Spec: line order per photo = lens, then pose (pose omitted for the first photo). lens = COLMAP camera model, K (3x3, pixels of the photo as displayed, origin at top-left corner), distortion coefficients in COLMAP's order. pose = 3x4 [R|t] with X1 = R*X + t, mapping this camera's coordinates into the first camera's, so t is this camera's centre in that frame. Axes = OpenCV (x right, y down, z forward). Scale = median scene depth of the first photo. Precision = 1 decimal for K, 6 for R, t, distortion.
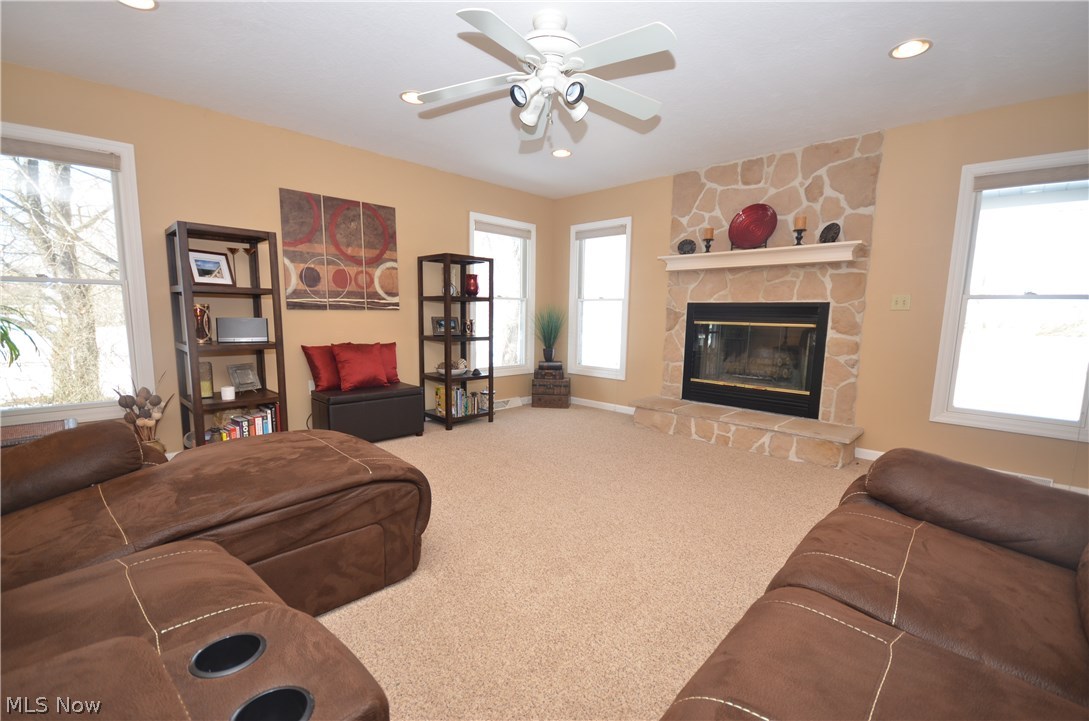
lens RADIAL K [[476.0, 0, 544.2], [0, 476.0, 374.6], [0, 0, 1]] dist [0.018184, -0.000351]
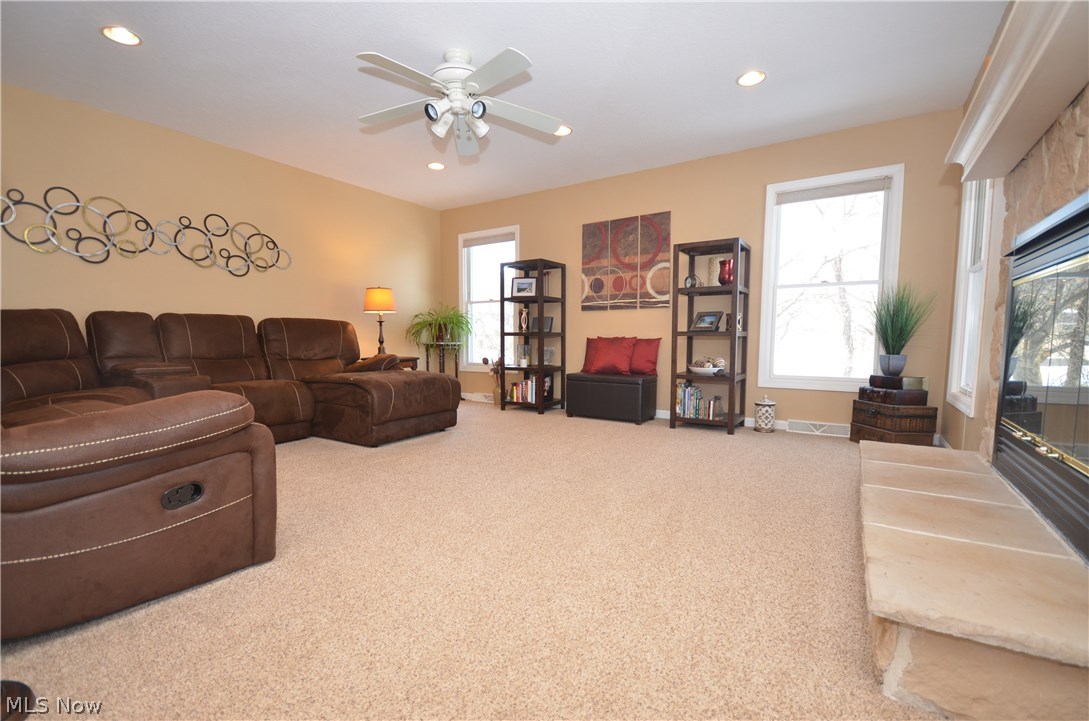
lens RADIAL K [[476.0, 0, 544.2], [0, 476.0, 374.6], [0, 0, 1]] dist [0.018184, -0.000351]
pose [[0.196927, 0.103939, -0.974893, 1.280331], [-0.099084, 0.991383, 0.085682, -0.093223], [0.975399, 0.079723, 0.205529, 0.975745]]
